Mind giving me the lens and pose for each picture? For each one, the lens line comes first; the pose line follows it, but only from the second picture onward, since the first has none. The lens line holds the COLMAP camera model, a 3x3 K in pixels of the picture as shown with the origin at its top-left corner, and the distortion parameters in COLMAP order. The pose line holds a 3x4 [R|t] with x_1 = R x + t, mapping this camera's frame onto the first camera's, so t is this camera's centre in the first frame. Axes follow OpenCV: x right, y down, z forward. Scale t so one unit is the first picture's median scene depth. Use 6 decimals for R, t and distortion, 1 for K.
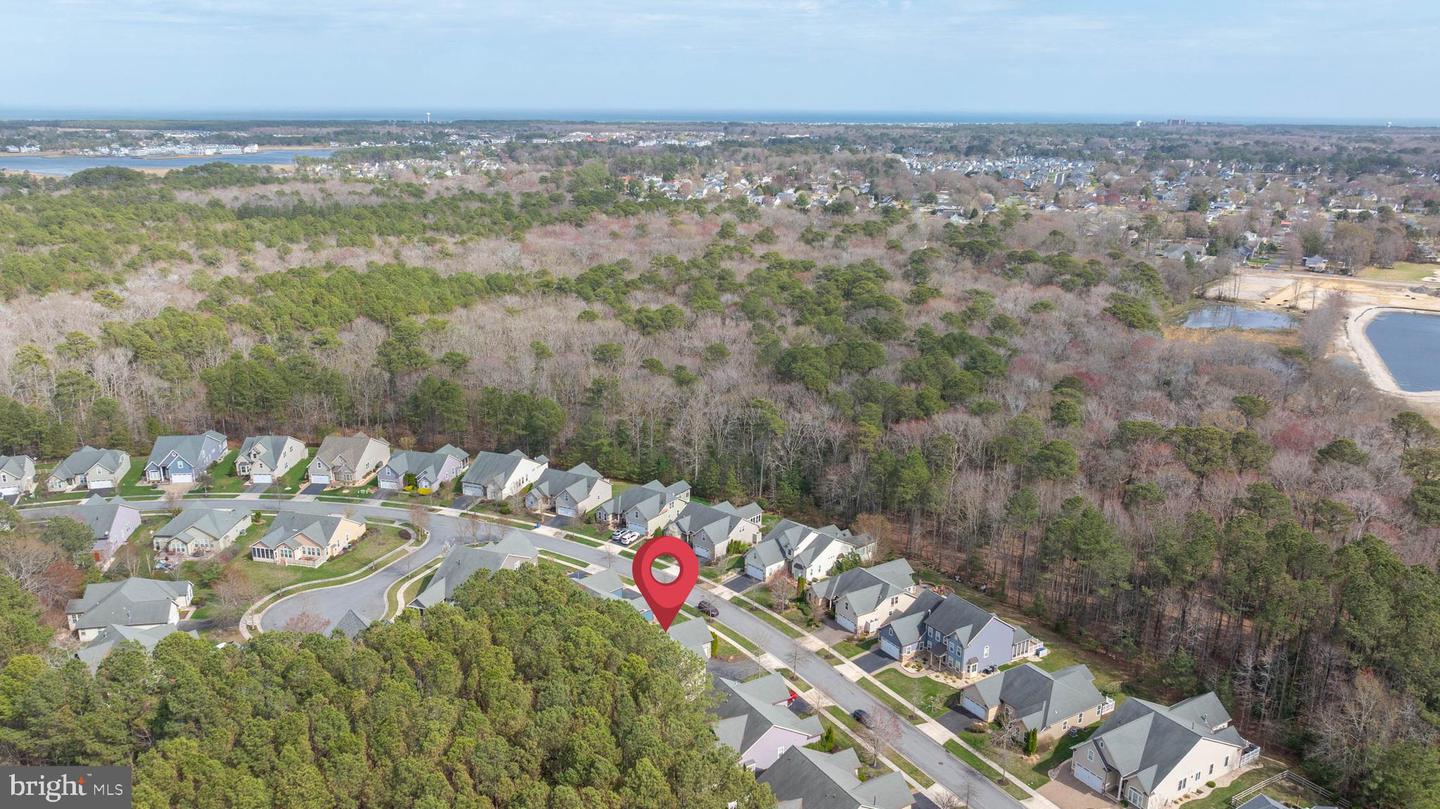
lens RADIAL K [[1046.3, 0, 720.0], [0, 1046.3, 404.5], [0, 0, 1]] dist [-0.026540, 0.004747]
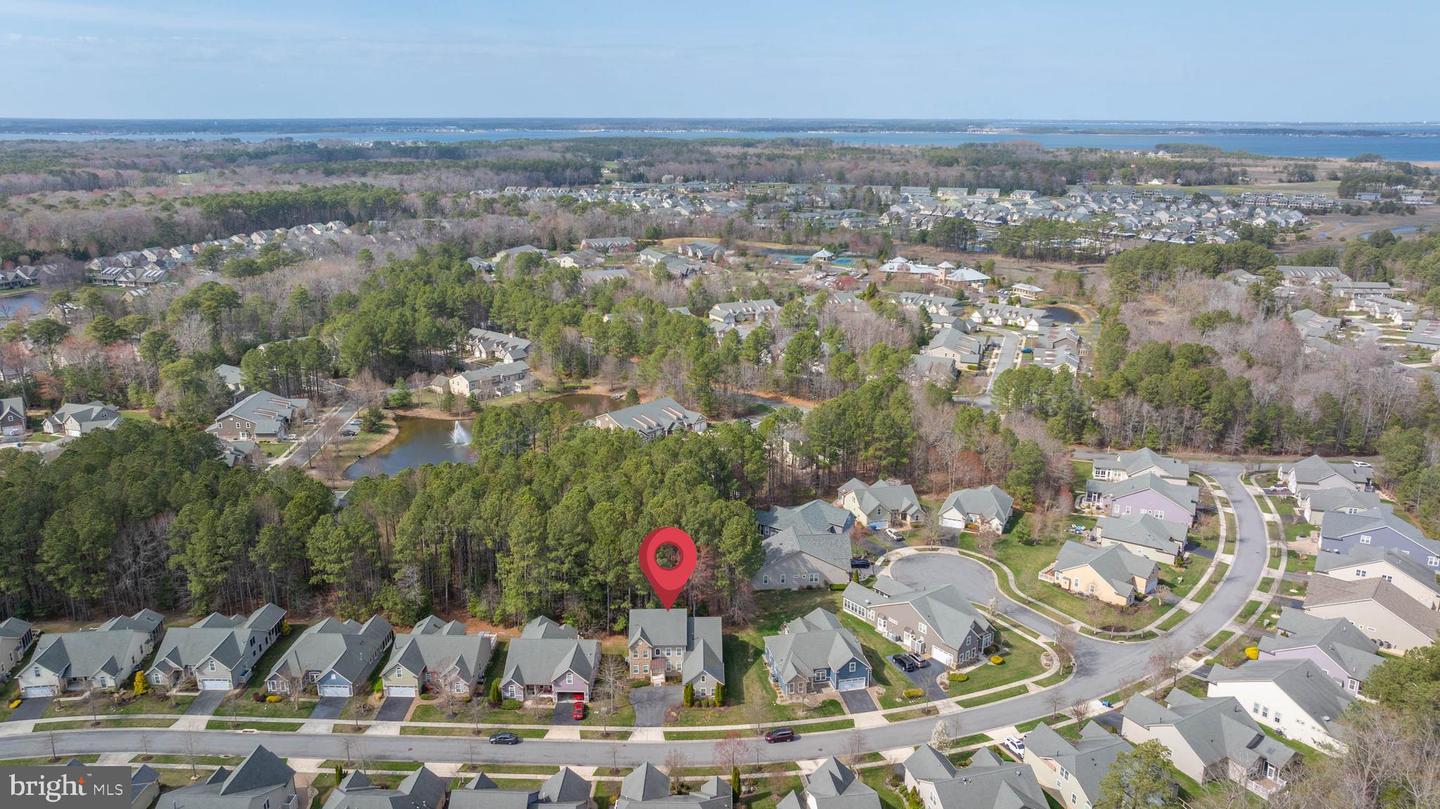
lens RADIAL K [[1016.5, 0, 720.0], [0, 1016.5, 404.5], [0, 0, 1]] dist [-0.020601, 0.003652]
pose [[-0.553373, 0.218048, -0.803886, 0.531832], [-0.234029, 0.885546, 0.401296, -0.309613], [0.799380, 0.410199, -0.439008, 1.046813]]
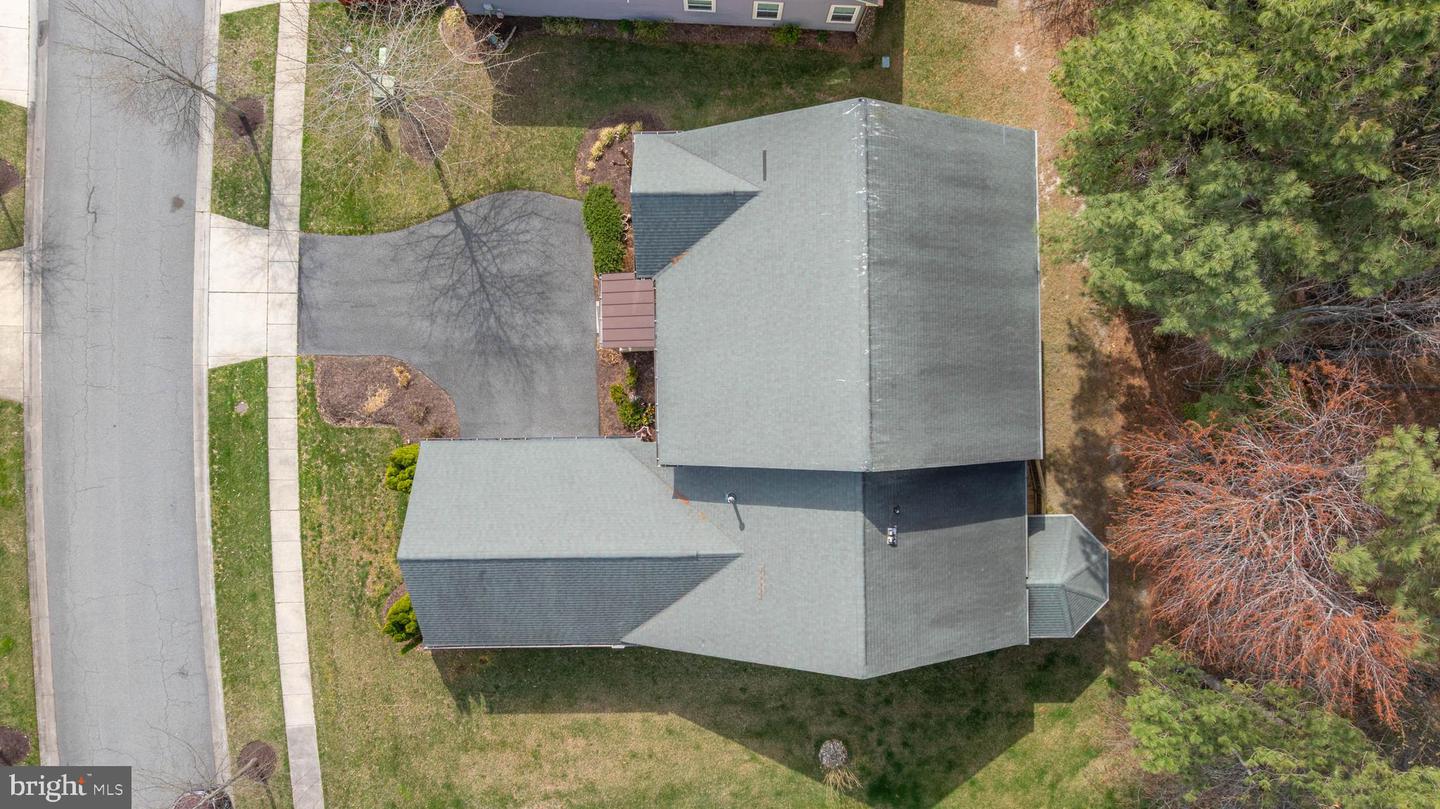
lens RADIAL K [[1015.8, 0, 720.0], [0, 1015.8, 404.5], [0, 0, 1]] dist [-0.057101, 0.061169]
pose [[-0.827572, -0.561145, -0.015514, -0.036034], [0.142490, -0.236714, 0.961074, 0.040201], [-0.542974, 0.793147, 0.275856, 0.713735]]
